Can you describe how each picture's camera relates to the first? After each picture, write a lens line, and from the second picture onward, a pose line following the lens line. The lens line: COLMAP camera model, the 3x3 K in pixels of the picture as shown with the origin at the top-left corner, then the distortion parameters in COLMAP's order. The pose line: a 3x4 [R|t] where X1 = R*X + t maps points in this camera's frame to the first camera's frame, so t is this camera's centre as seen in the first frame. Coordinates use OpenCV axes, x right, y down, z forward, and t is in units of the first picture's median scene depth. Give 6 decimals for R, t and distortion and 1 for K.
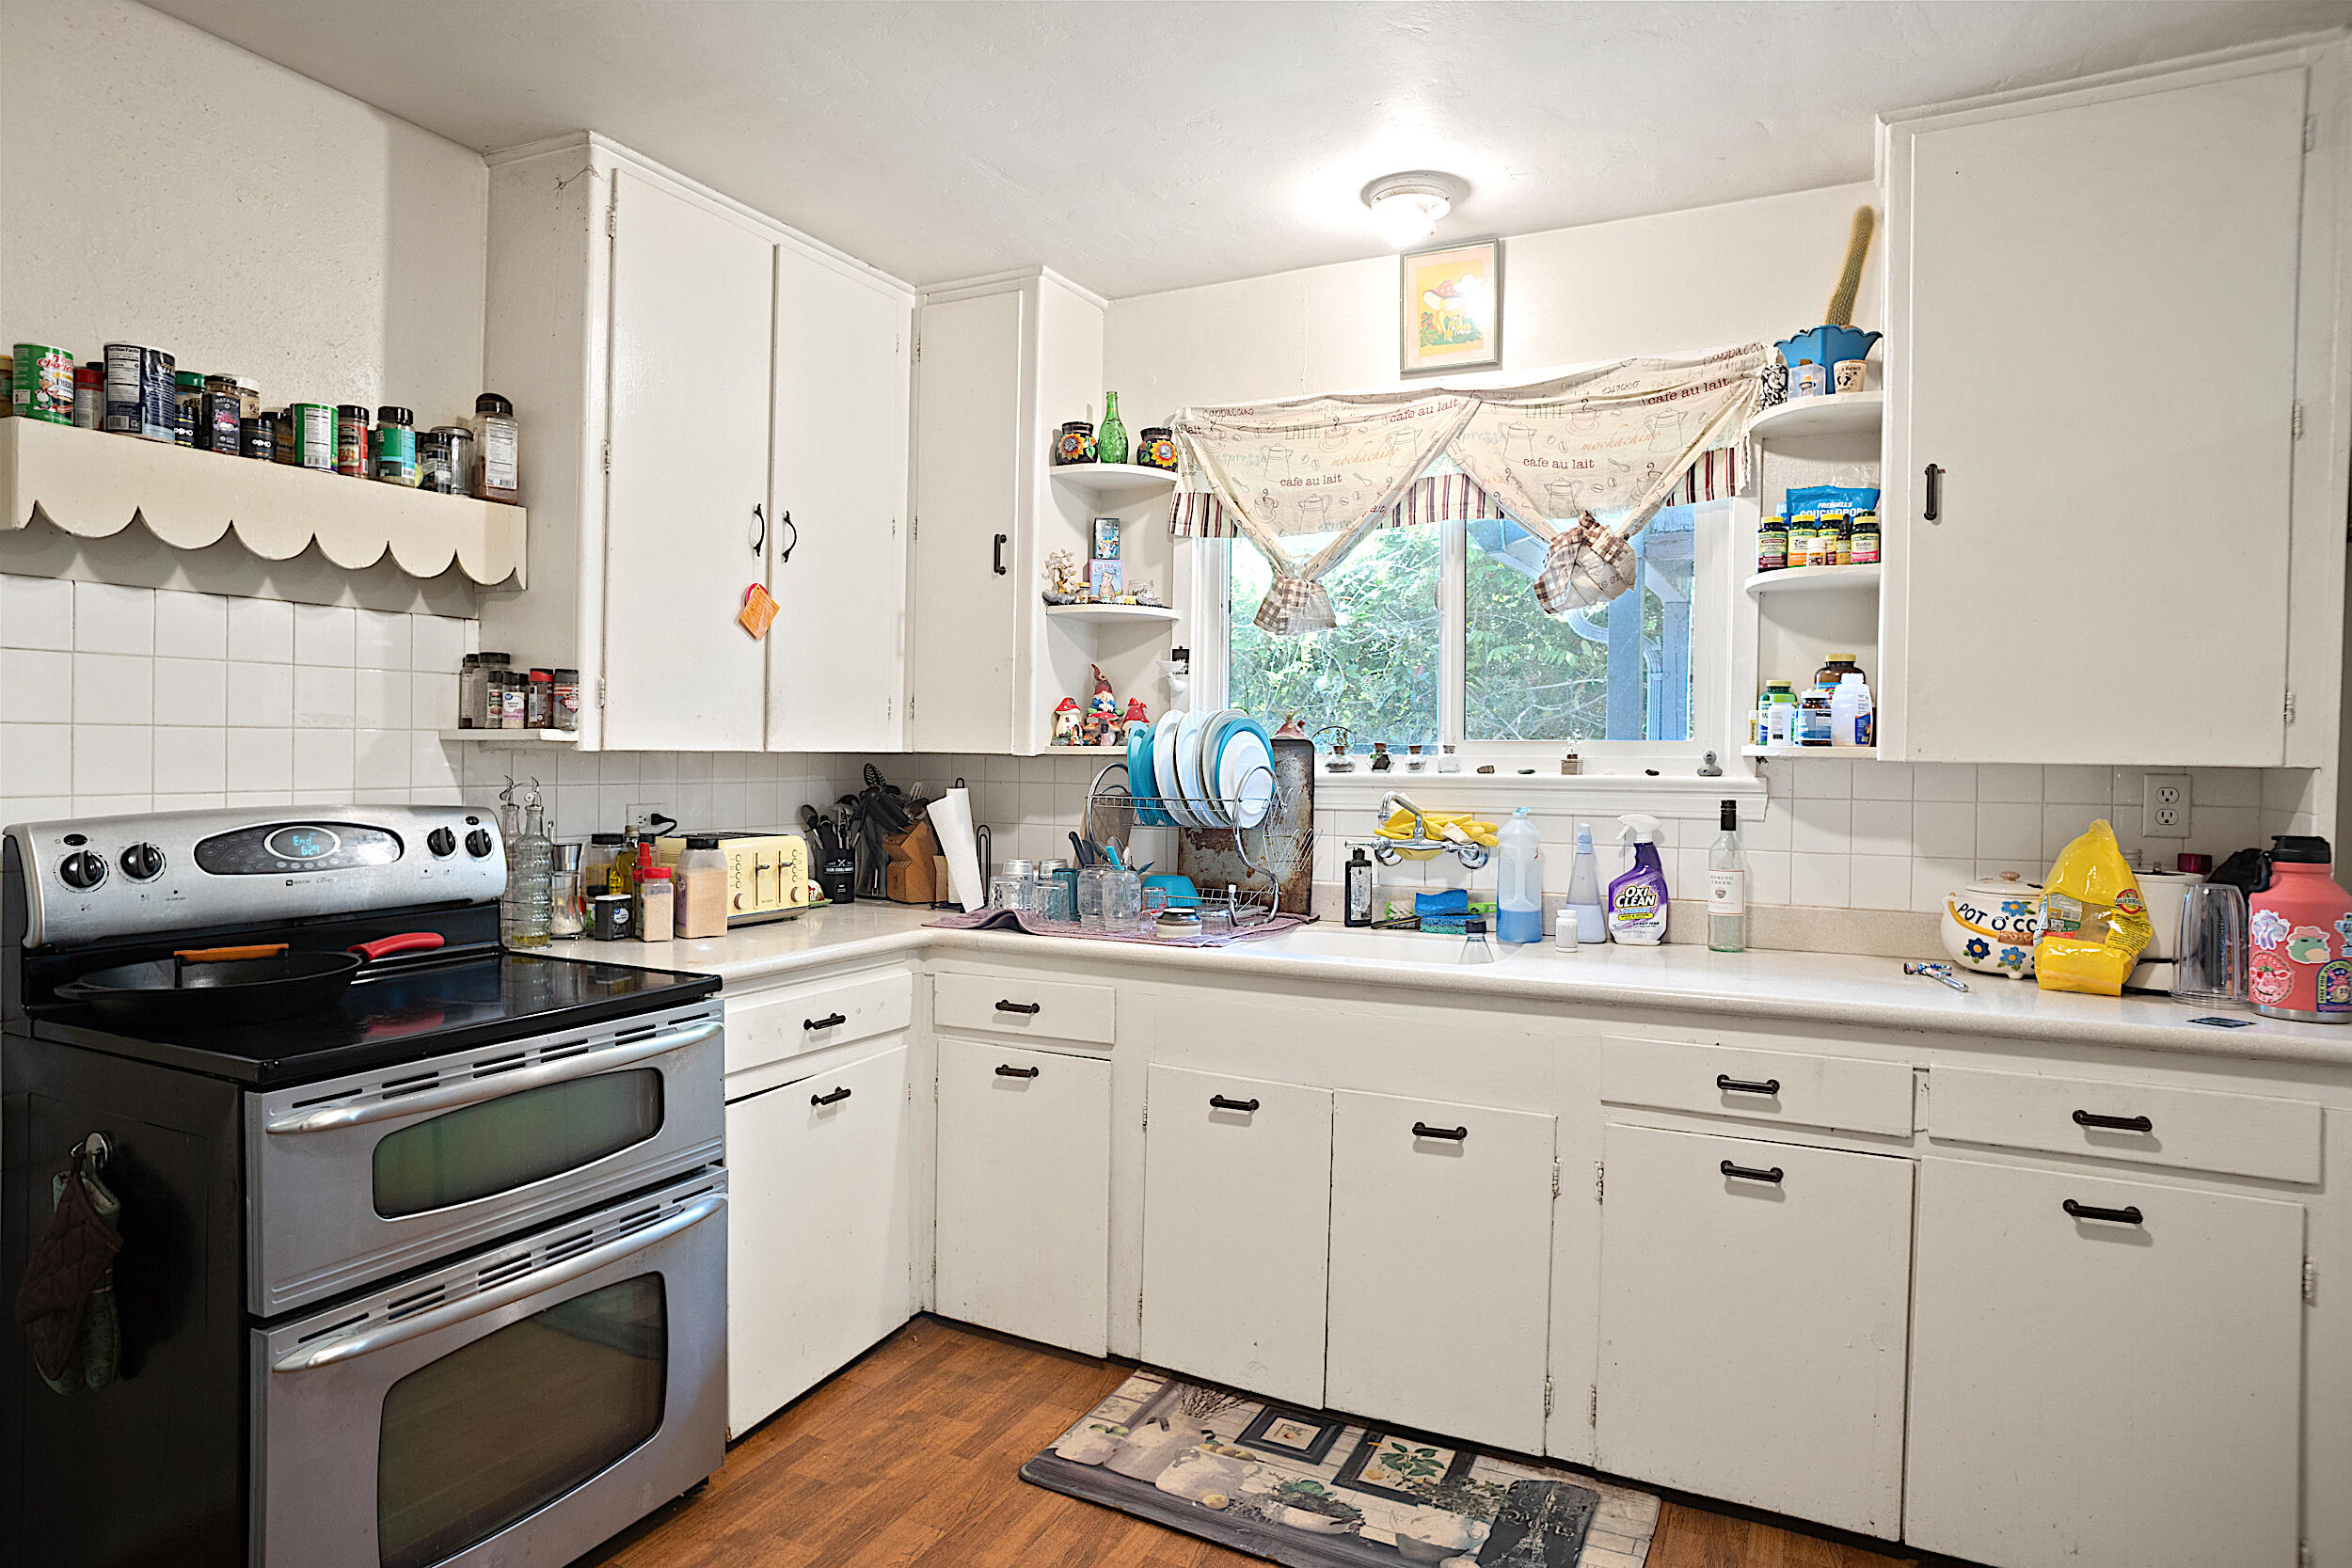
lens RADIAL K [[1347.9, 0, 1178.7], [0, 1347.9, 776.5], [0, 0, 1]] dist [-0.016379, 0.003500]
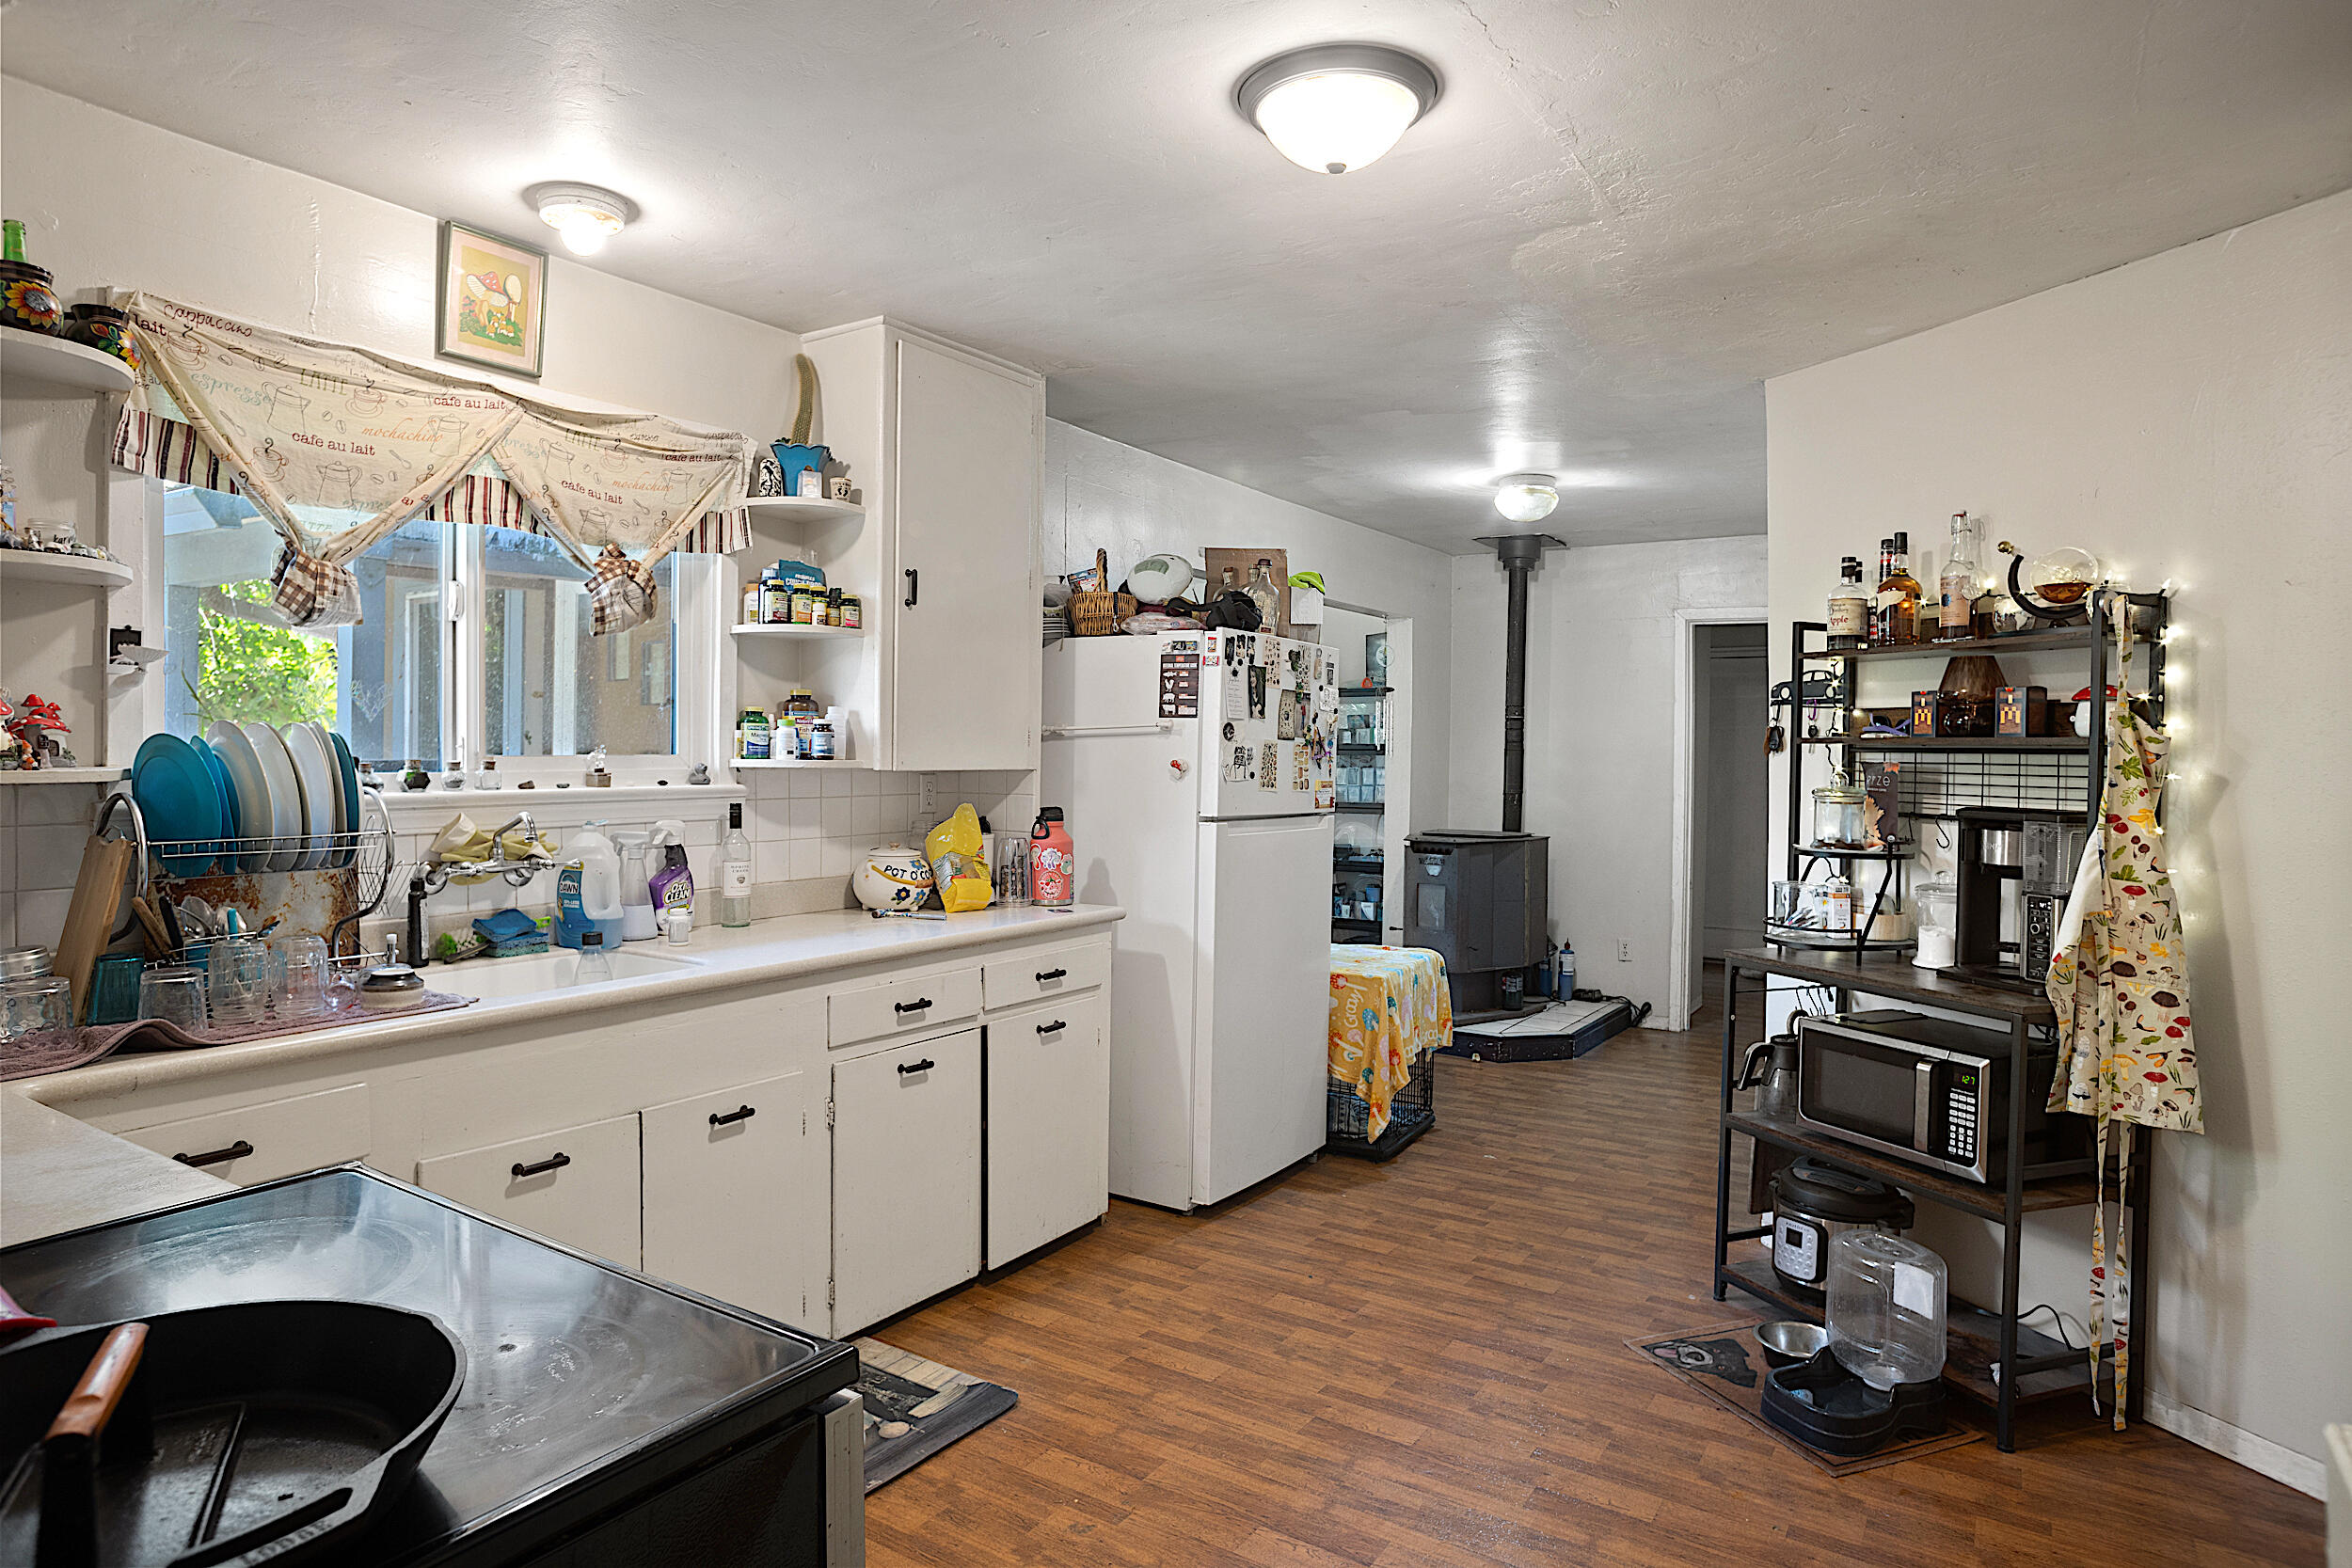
lens RADIAL K [[1347.9, 0, 1178.2], [0, 1347.9, 775.8], [0, 0, 1]] dist [-0.016379, 0.003500]
pose [[0.137368, -0.028493, 0.990110, -0.692246], [0.011695, 0.999563, 0.027142, -0.033722], [-0.990451, 0.007851, 0.137641, 0.397208]]
